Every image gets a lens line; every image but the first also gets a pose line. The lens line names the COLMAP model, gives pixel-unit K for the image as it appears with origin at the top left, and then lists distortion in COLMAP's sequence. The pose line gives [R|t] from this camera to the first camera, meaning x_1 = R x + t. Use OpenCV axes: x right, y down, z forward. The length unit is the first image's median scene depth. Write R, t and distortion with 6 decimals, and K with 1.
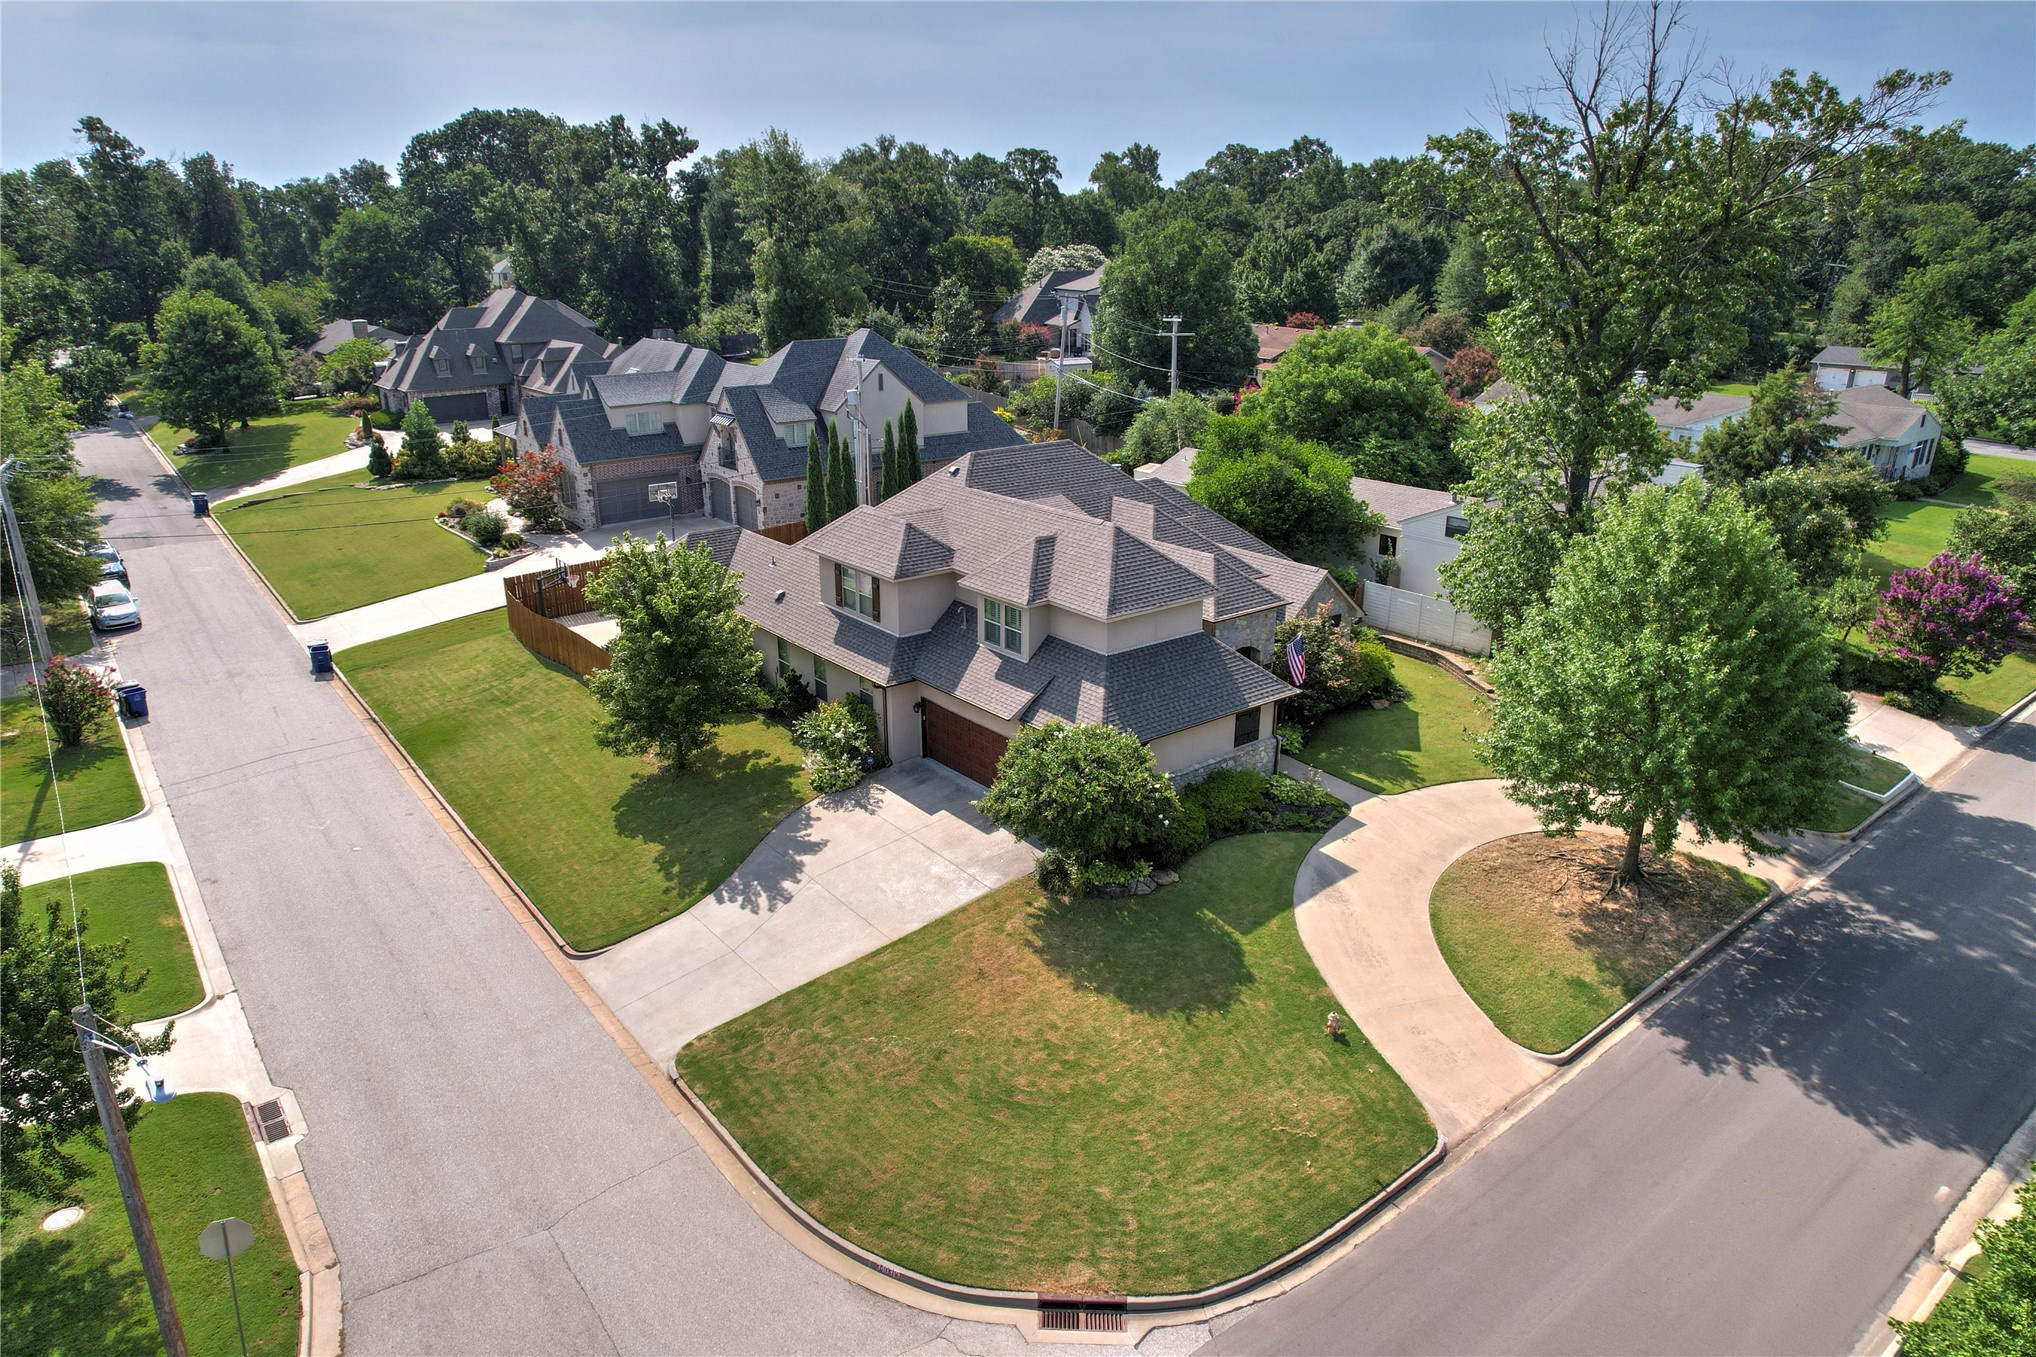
lens RADIAL K [[1319.3, 0, 1010.6], [0, 1319.3, 620.8], [0, 0, 1]] dist [-0.091257, 0.106555]
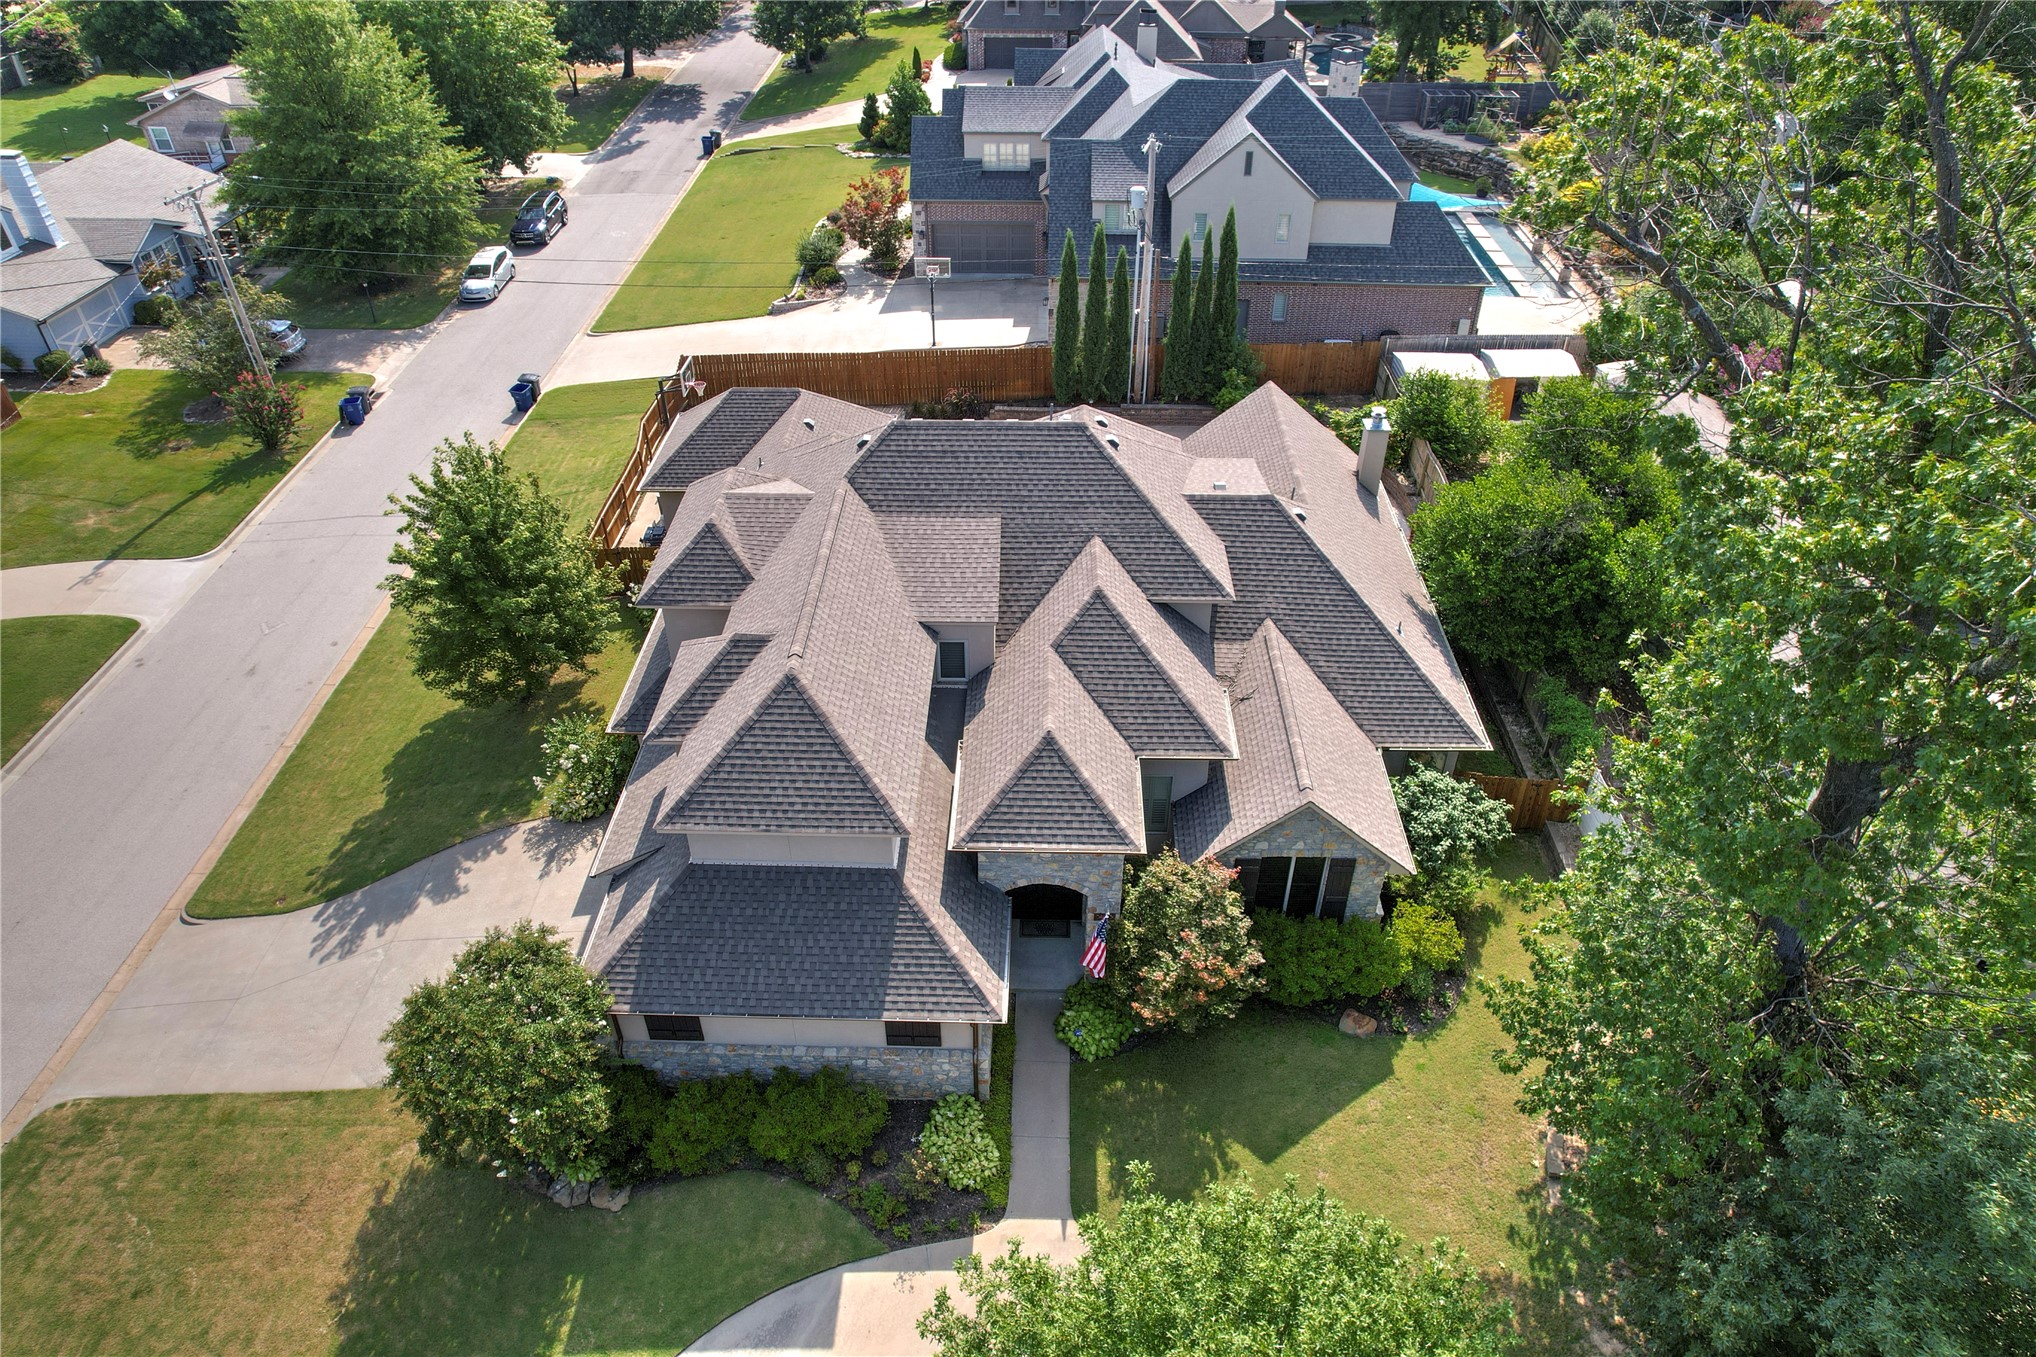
lens RADIAL K [[1294.2, 0, 1019.6], [0, 1294.2, 681.8], [0, 0, 1]] dist [-0.085797, 0.073429]
pose [[0.773024, 0.386120, -0.503333, 0.540335], [-0.184753, 0.896065, 0.403650, -0.380627], [0.606877, -0.219039, 0.764017, 0.683657]]
